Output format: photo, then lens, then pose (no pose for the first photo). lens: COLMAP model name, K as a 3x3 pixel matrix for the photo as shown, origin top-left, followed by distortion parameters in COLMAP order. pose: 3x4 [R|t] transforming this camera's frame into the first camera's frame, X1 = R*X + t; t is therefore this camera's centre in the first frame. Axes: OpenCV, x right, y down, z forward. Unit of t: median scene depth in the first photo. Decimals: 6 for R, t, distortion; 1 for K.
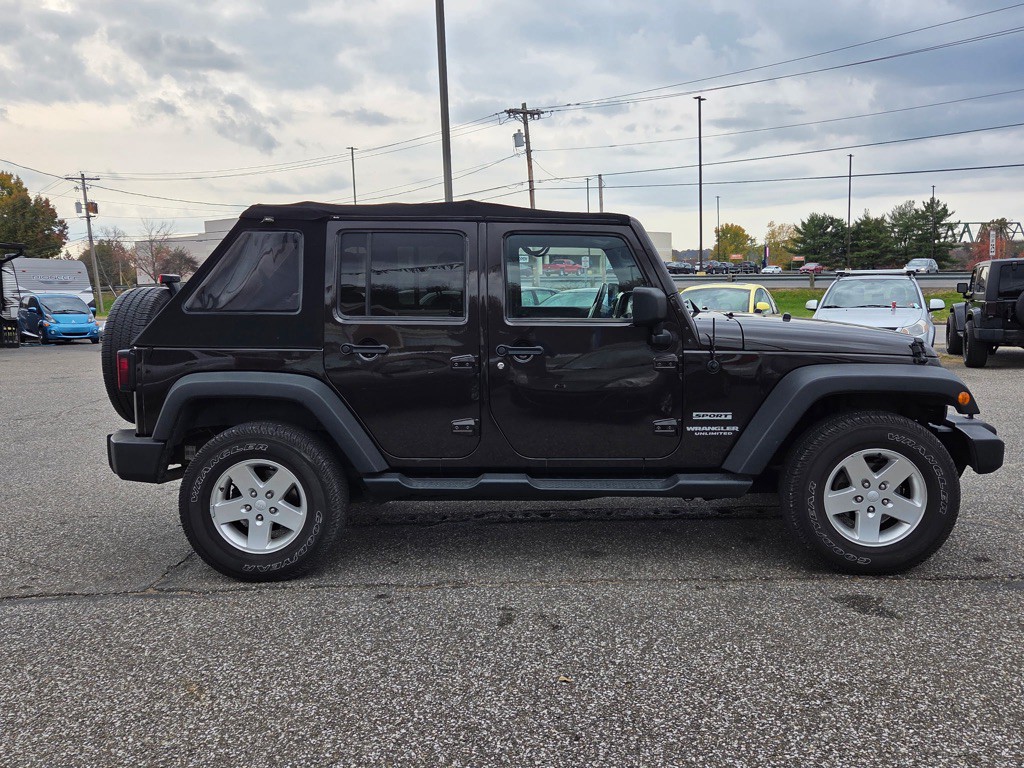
lens RADIAL K [[857.7, 0, 517.5], [0, 857.7, 403.7], [0, 0, 1]] dist [0.081546, -0.061633]
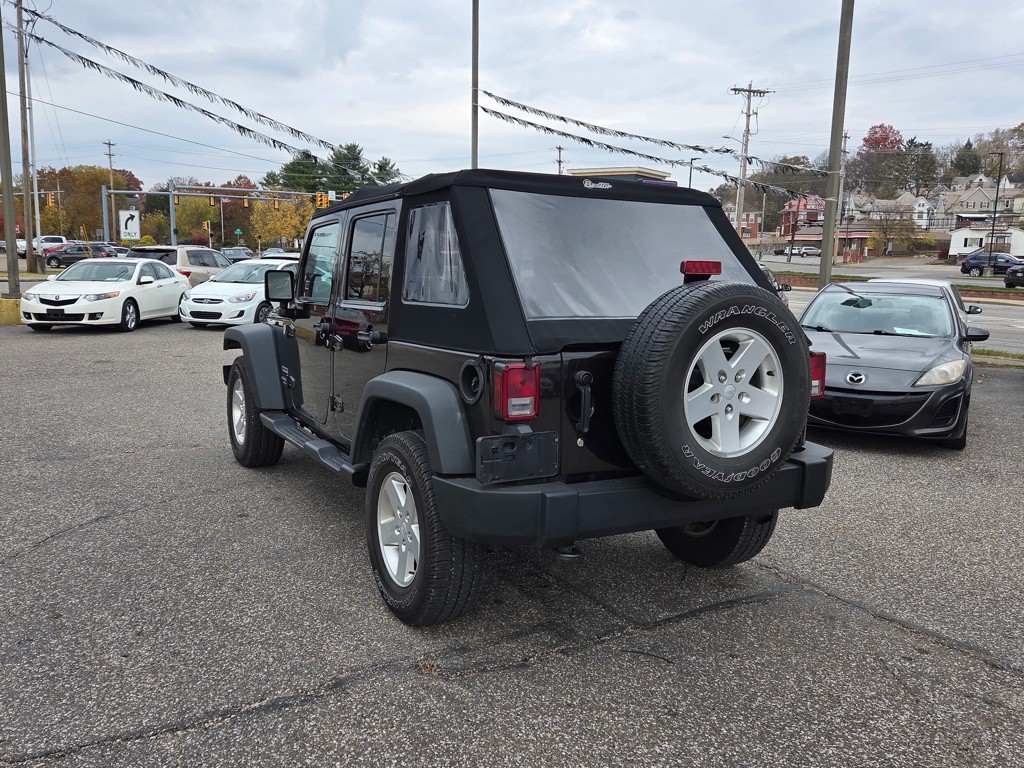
lens RADIAL K [[857.7, 0, 519.1], [0, 857.7, 393.2], [0, 0, 1]] dist [0.081546, -0.061633]
pose [[-0.528336, -0.119049, 0.840648, -1.012513], [0.110014, 0.972174, 0.206818, -0.230011], [-0.841878, 0.201753, -0.500537, 1.663371]]
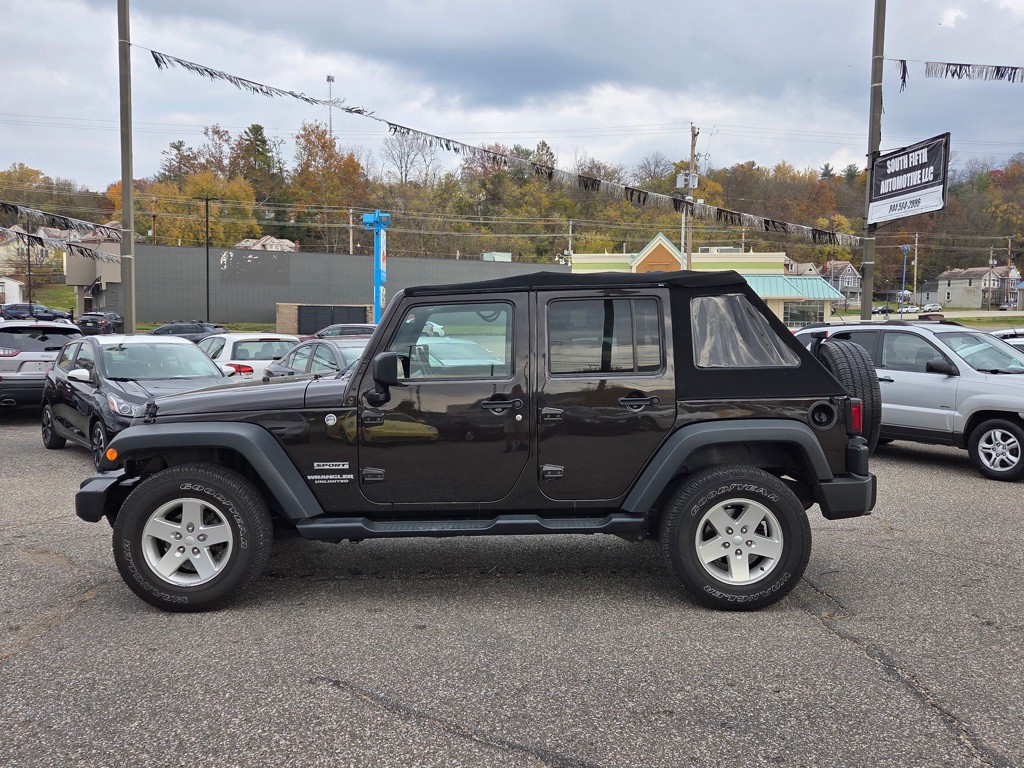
lens RADIAL K [[862.5, 0, 511.2], [0, 862.5, 385.4], [0, 0, 1]] dist [0.073795, -0.057135]
pose [[-0.998122, 0.023454, -0.056585, 0.064583], [0.010656, 0.976191, 0.216649, -0.372929], [0.060320, 0.215640, -0.974608, 2.367758]]
